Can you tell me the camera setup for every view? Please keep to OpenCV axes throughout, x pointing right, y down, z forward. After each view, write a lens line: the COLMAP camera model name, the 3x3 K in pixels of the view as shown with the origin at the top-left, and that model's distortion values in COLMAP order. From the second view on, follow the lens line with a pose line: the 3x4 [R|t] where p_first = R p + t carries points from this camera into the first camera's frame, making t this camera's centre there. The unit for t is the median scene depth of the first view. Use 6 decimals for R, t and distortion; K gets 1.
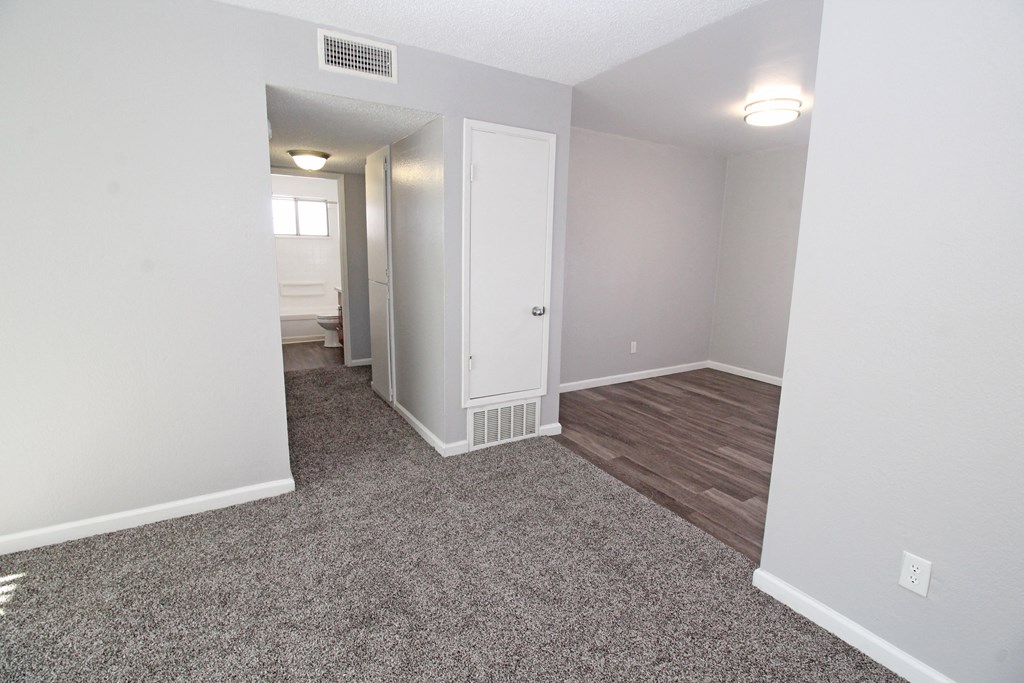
lens RADIAL K [[474.7, 0, 512.0], [0, 474.7, 341.5], [0, 0, 1]] dist [0.000020, -0.021661]
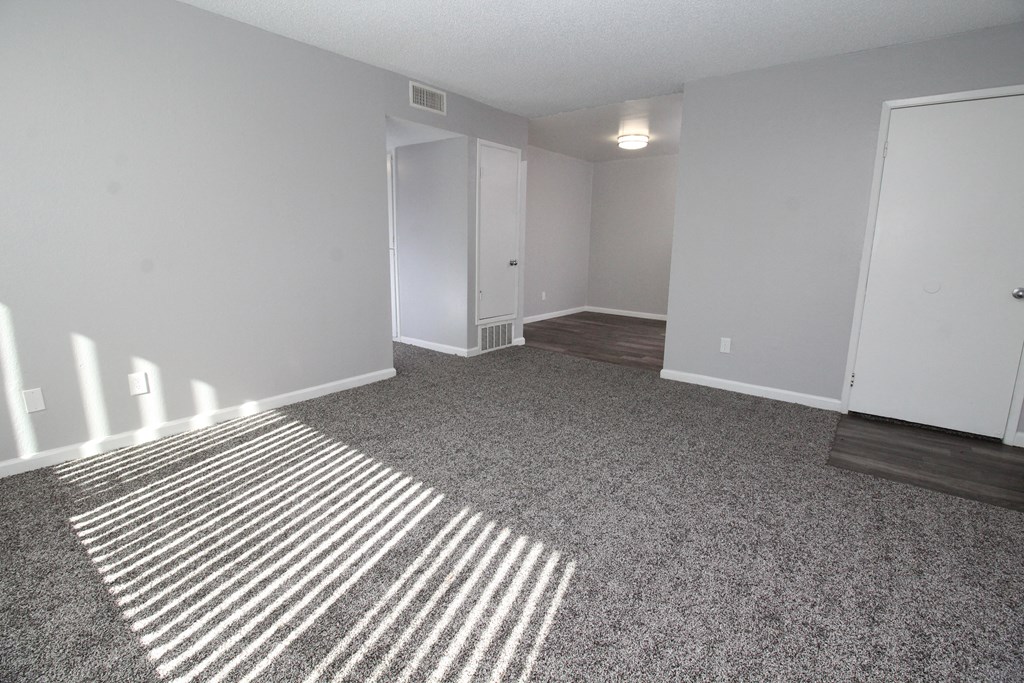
lens RADIAL K [[474.7, 0, 512.0], [0, 474.7, 341.5], [0, 0, 1]] dist [0.000020, -0.021661]
pose [[0.938940, -0.074437, 0.335933, -0.495181], [0.064599, 0.997094, 0.040382, 0.132026], [-0.337963, -0.016216, 0.941020, -0.472552]]
